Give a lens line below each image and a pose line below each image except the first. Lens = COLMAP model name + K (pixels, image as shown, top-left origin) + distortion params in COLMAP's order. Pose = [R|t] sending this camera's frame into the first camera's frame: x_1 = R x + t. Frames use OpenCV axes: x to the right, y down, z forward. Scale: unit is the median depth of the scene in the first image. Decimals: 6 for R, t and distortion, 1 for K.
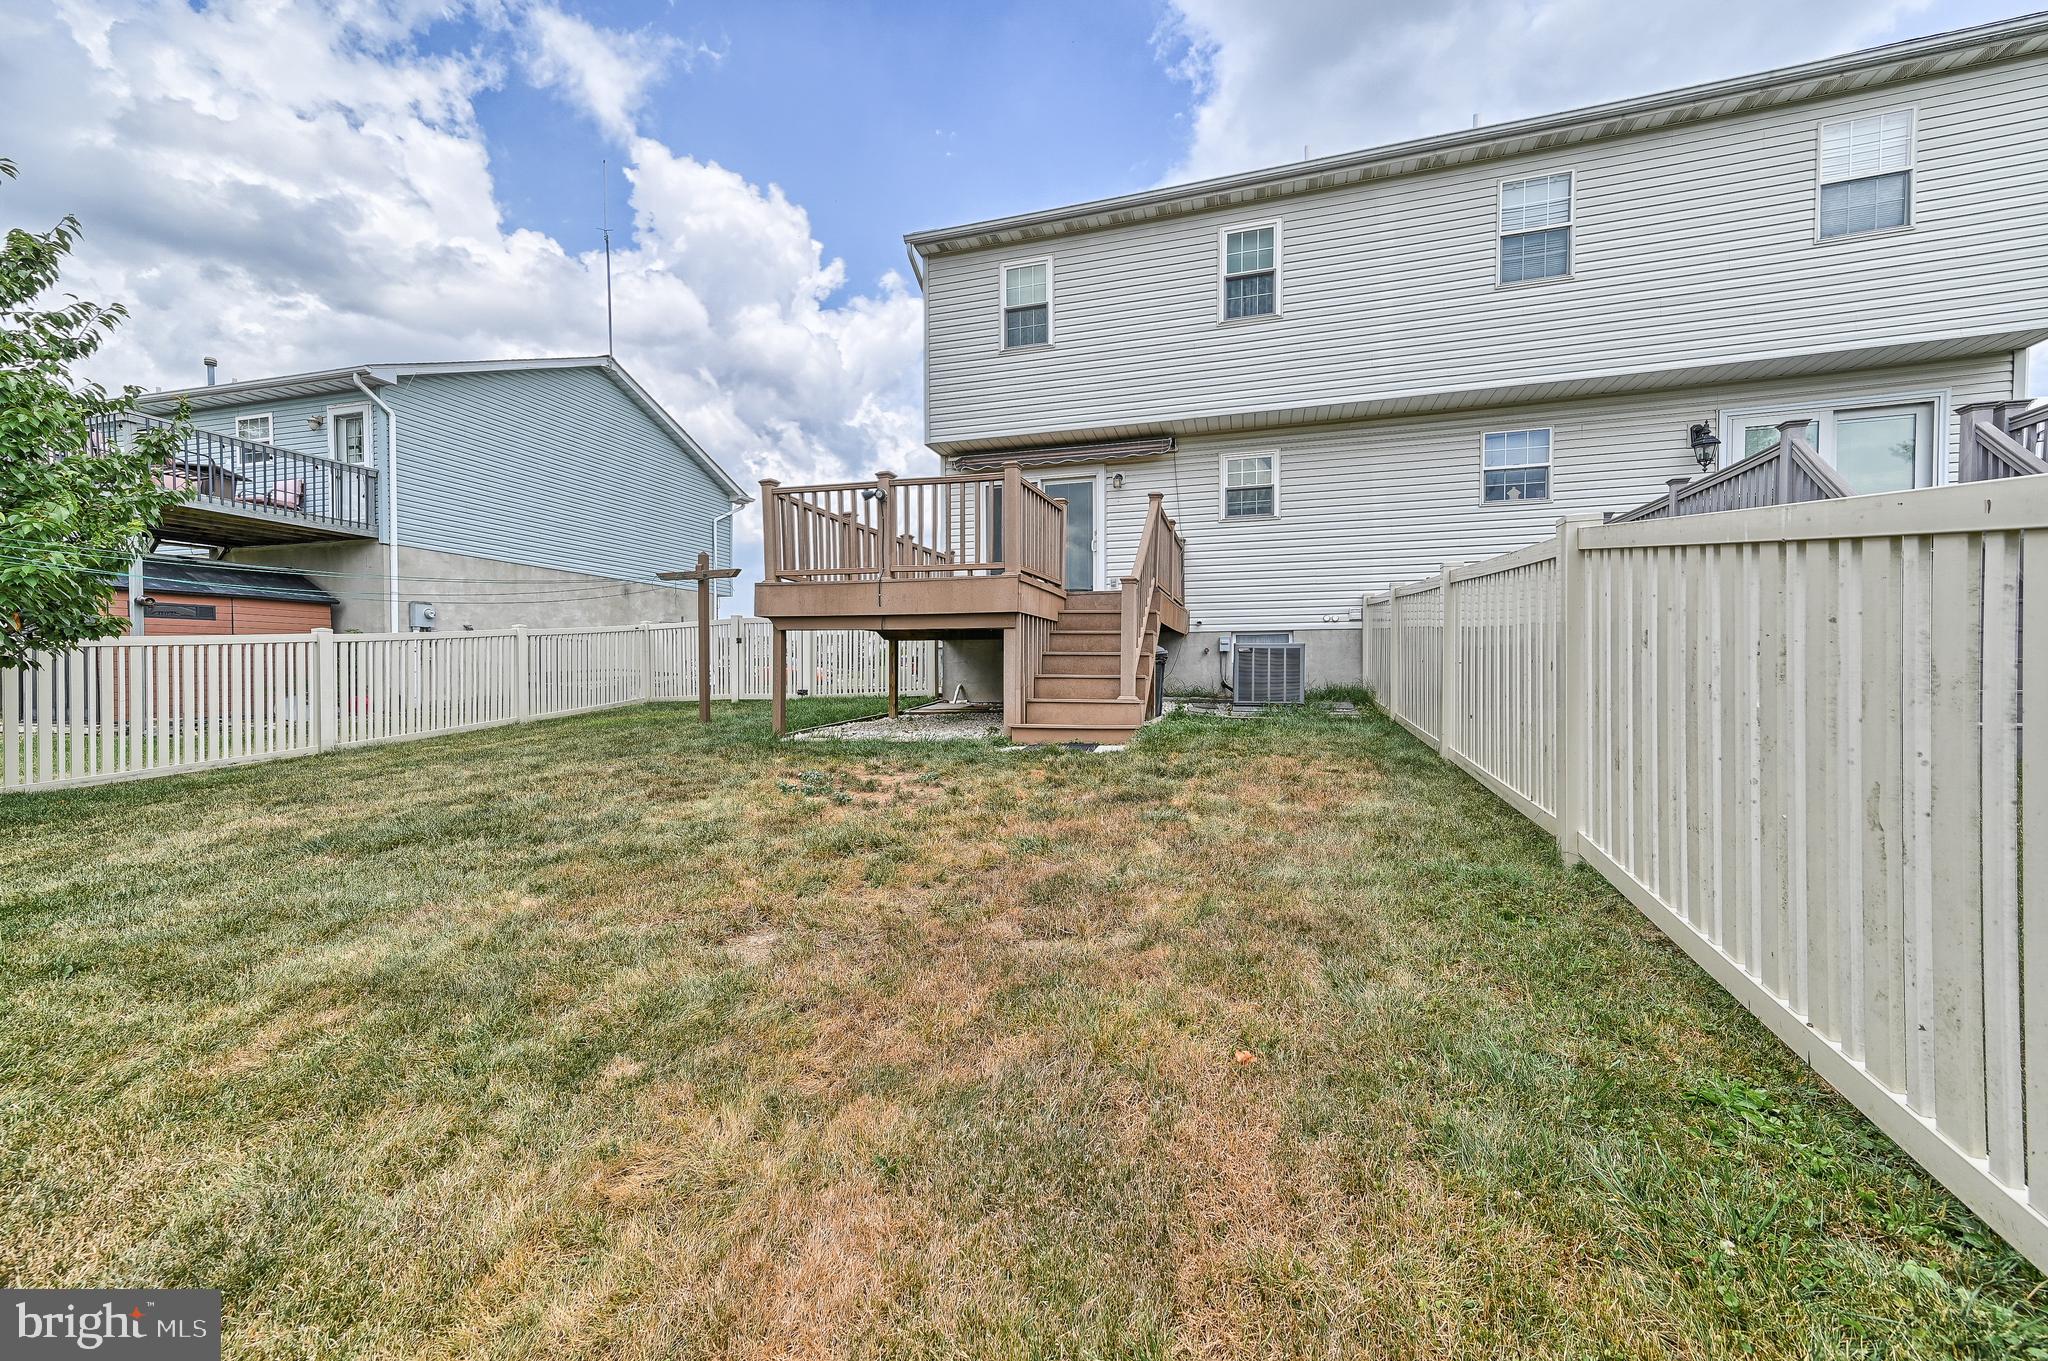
lens RADIAL K [[878.2, 0, 1024.0], [0, 878.2, 680.5], [0, 0, 1]] dist [0.001096, 0.000078]
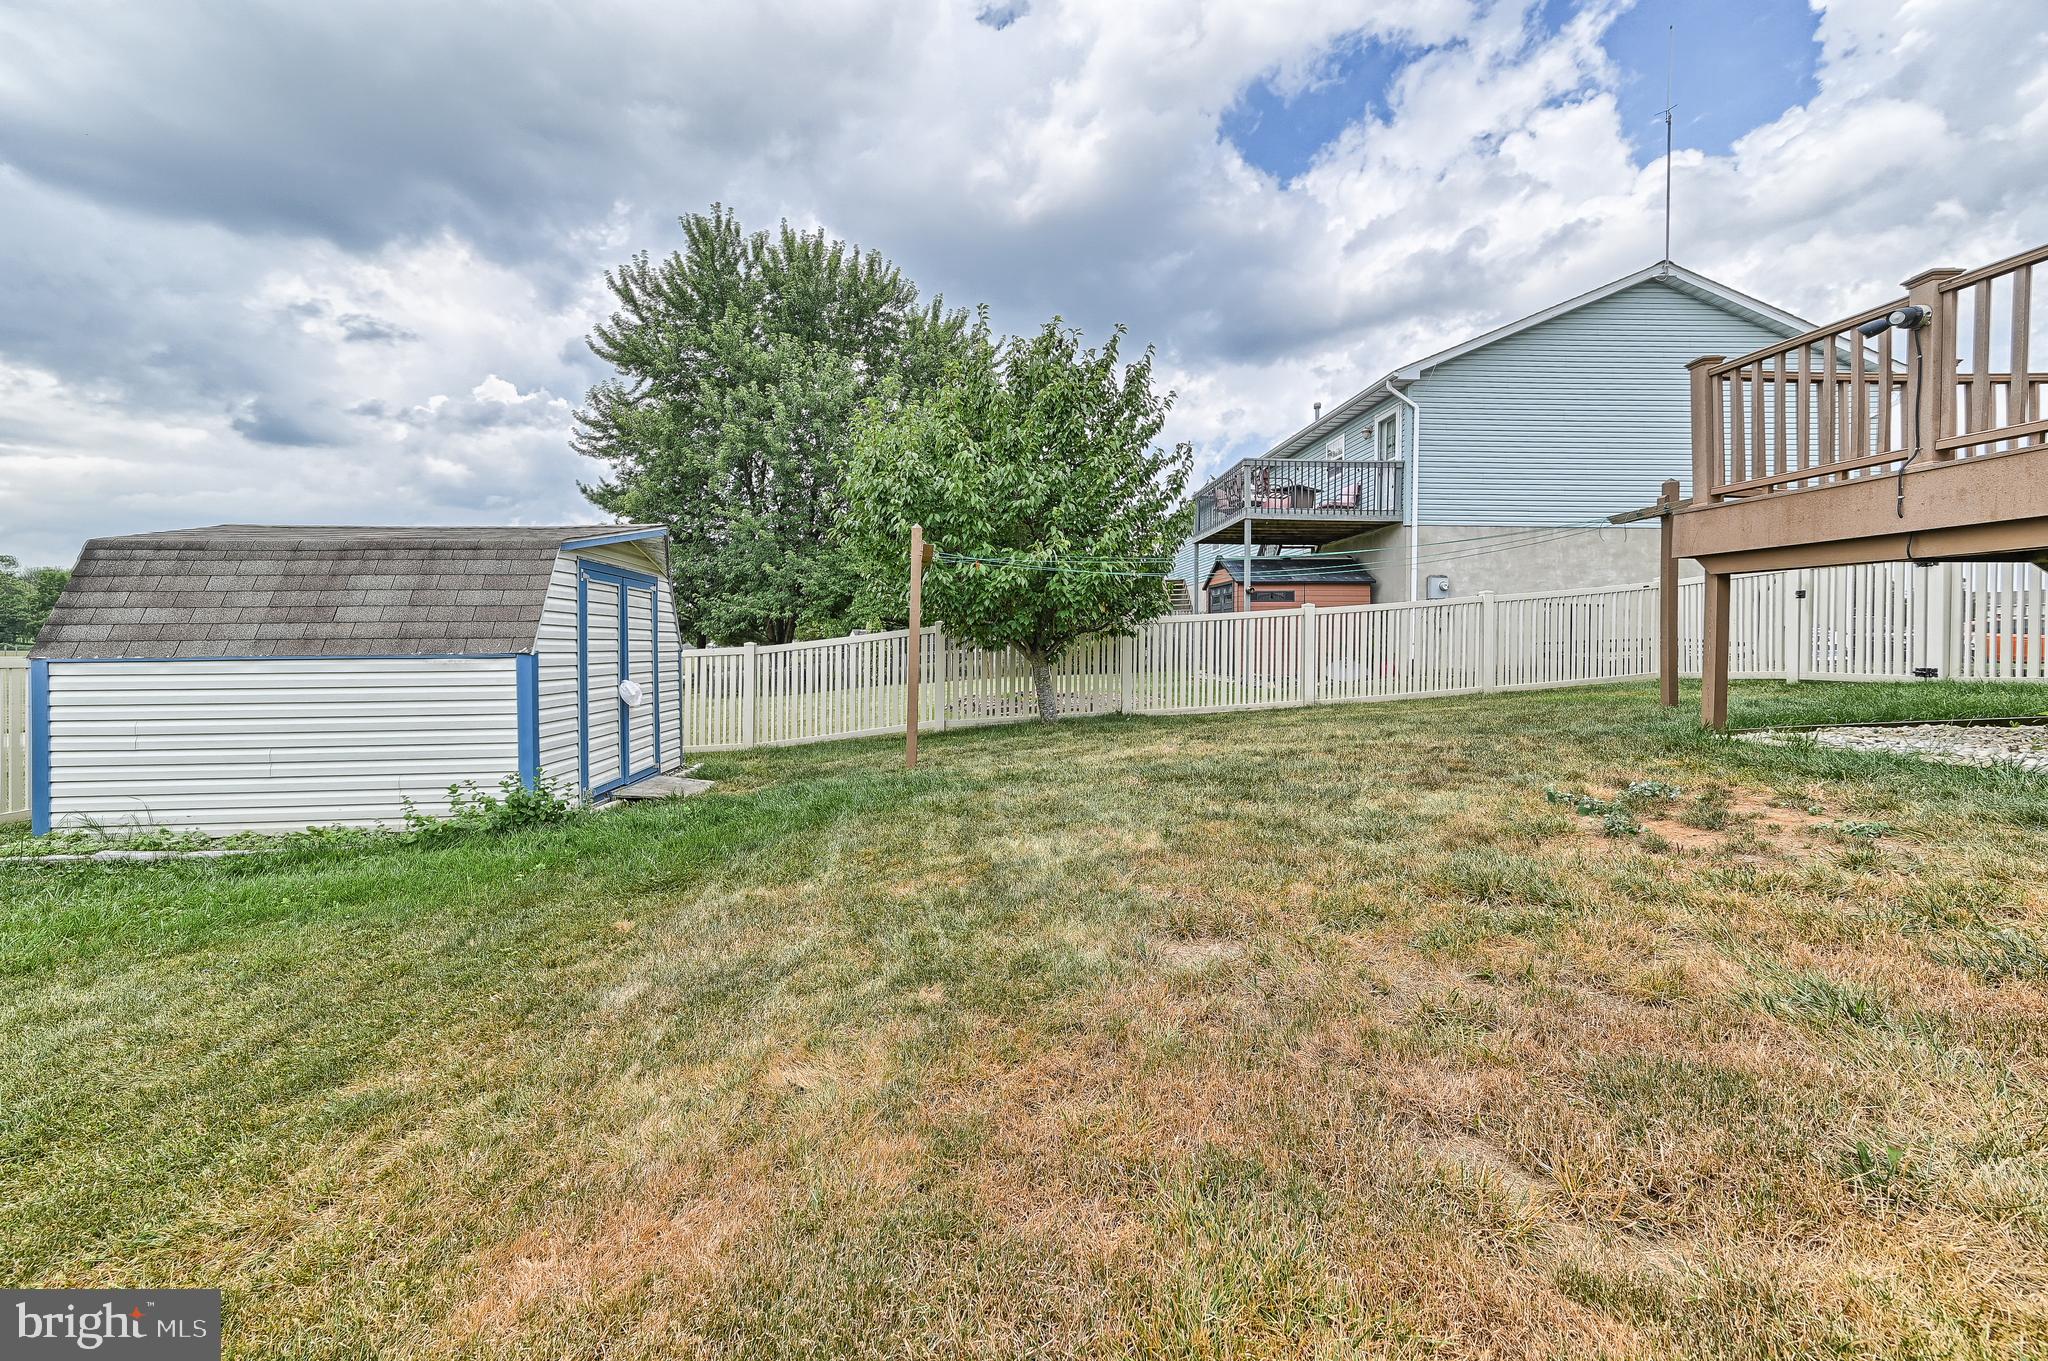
lens RADIAL K [[827.5, 0, 1014.4], [0, 827.5, 649.1], [0, 0, 1]] dist [0.000222, 0.000210]
pose [[0.239600, 0.006871, -0.970847, 0.178169], [-0.012452, 0.999914, 0.004003, 0.003062], [0.970792, 0.011130, 0.239665, 0.271902]]
